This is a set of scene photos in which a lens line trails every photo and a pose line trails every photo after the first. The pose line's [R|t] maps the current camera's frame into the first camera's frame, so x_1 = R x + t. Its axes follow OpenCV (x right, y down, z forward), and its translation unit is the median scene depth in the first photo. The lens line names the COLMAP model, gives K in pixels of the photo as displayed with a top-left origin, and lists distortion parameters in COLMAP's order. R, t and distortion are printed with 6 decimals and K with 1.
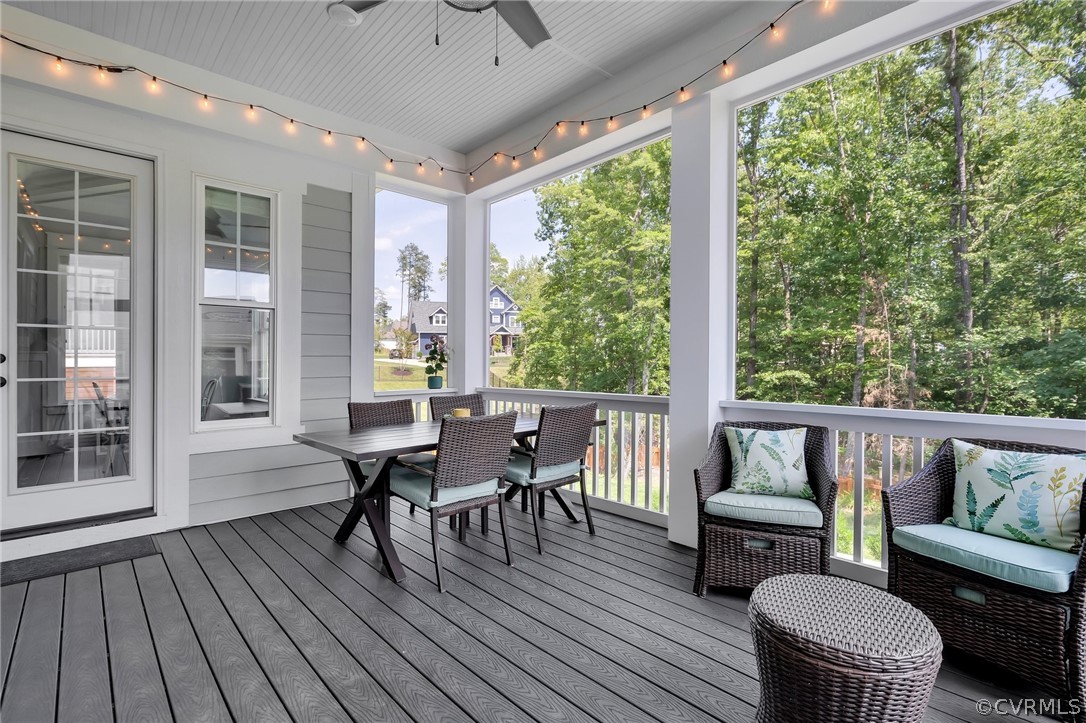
lens RADIAL K [[509.2, 0, 542.8], [0, 509.2, 360.4], [0, 0, 1]] dist [-0.001261, -0.000139]
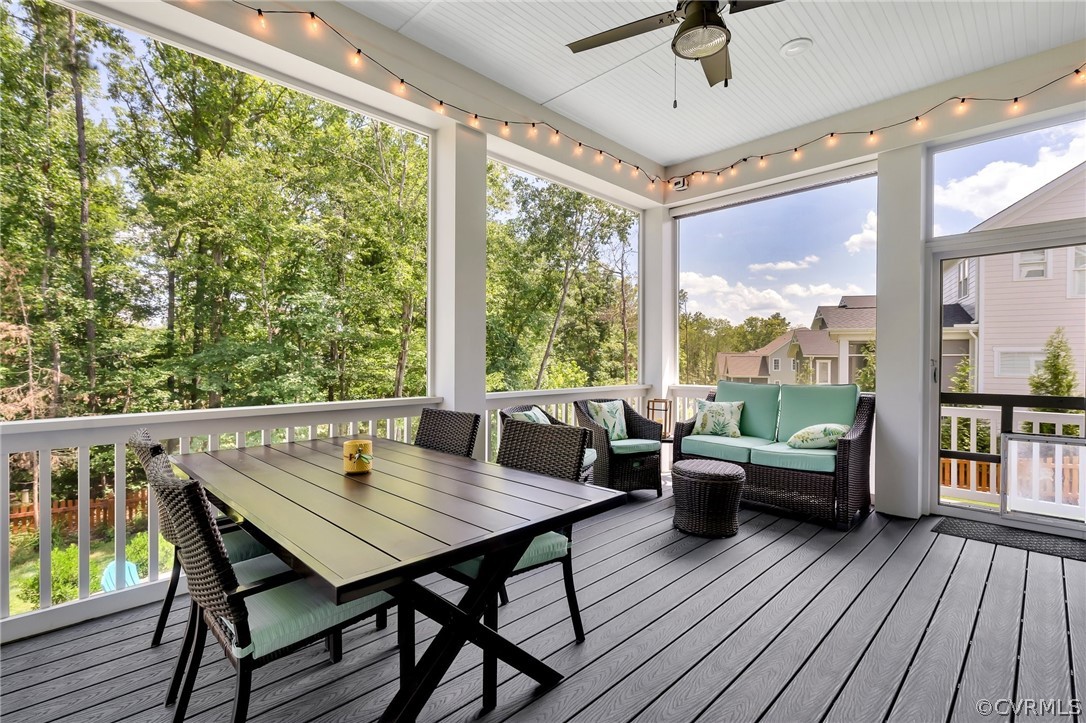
lens RADIAL K [[509.2, 0, 542.7], [0, 509.2, 362.5], [0, 0, 1]] dist [-0.001261, -0.000139]
pose [[-0.048068, -0.002996, 0.998840, -0.699562], [0.000109, 0.999995, 0.003005, -0.000433], [-0.998844, 0.000253, -0.048068, 0.755457]]
